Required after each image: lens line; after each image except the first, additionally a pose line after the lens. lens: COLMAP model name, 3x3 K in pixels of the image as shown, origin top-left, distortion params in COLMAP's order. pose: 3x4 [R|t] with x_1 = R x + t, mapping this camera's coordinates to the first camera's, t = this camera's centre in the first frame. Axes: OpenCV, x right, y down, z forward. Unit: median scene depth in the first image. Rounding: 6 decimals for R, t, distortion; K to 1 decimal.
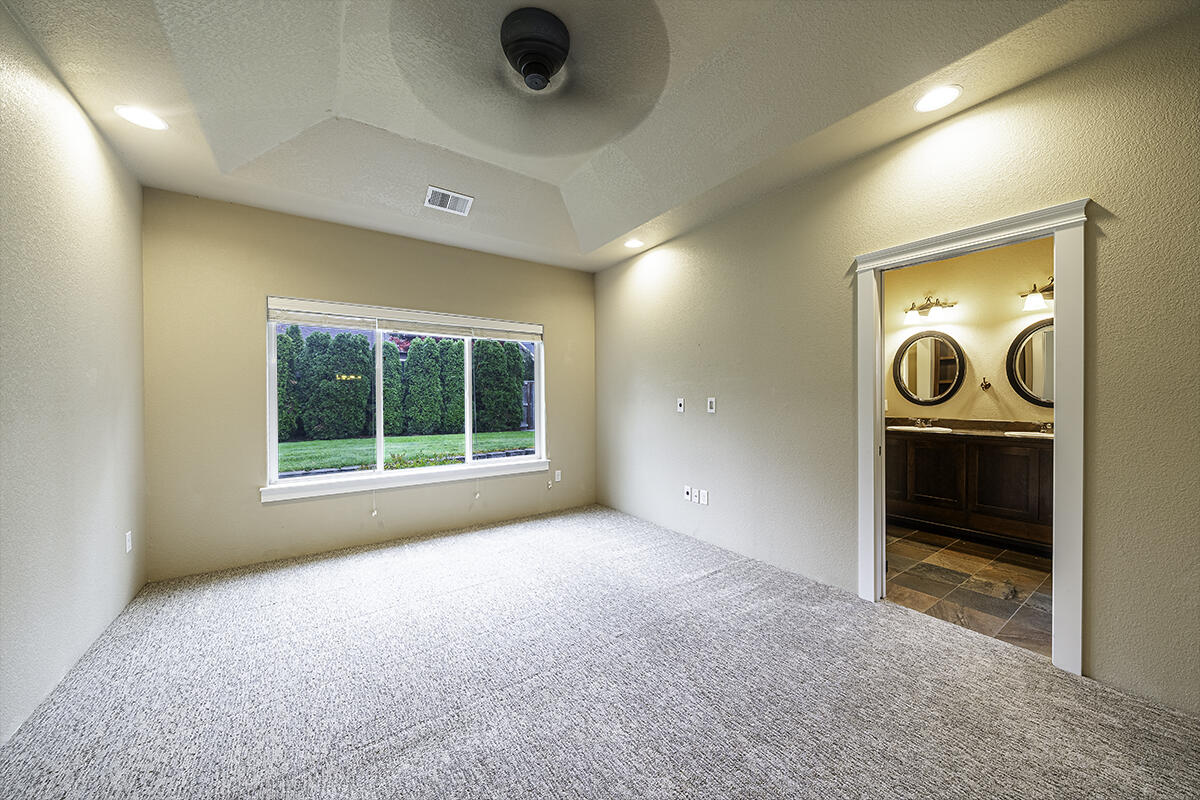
lens RADIAL K [[432.3, 0, 621.9], [0, 432.3, 401.3], [0, 0, 1]] dist [-0.002493, -0.000156]
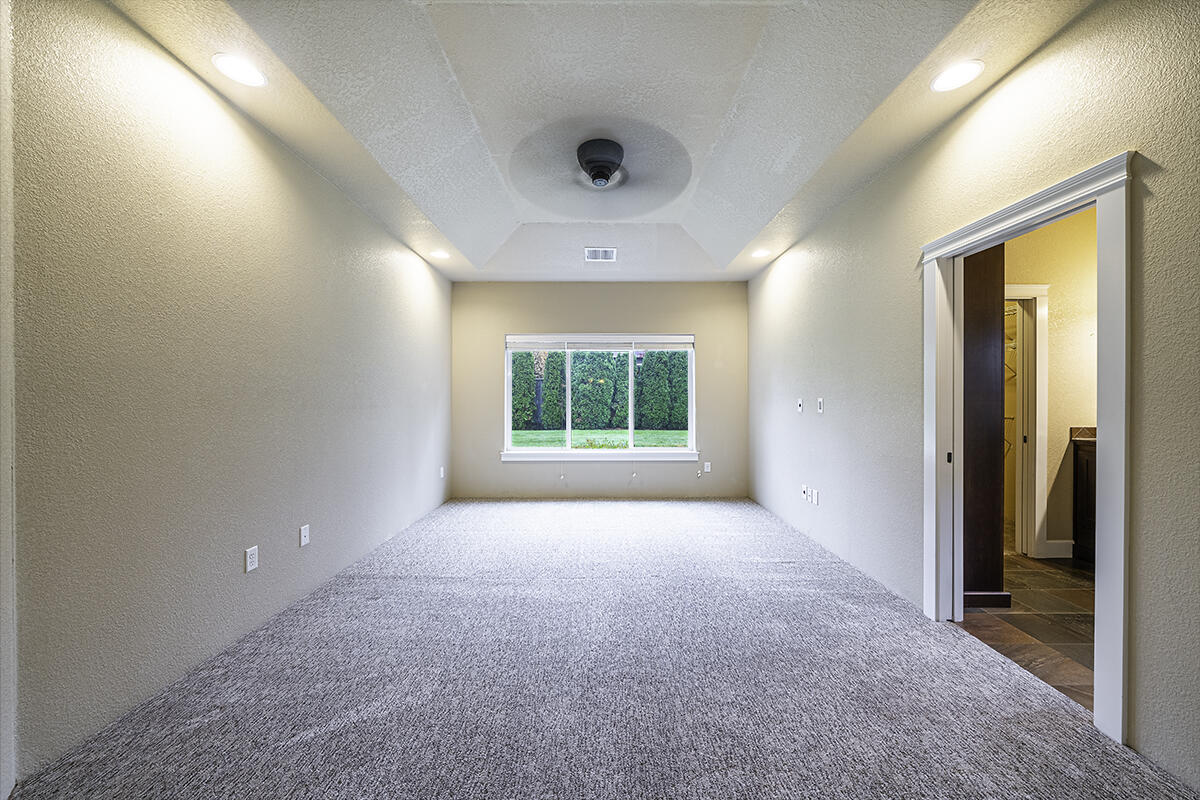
lens RADIAL K [[432.3, 0, 602.8], [0, 432.3, 400.4], [0, 0, 1]] dist [-0.002493, -0.000156]
pose [[0.819239, 0.006783, -0.573412, 0.358217], [-0.008485, 0.999964, -0.000294, 0.001464], [0.573389, 0.005107, 0.819267, -0.108345]]
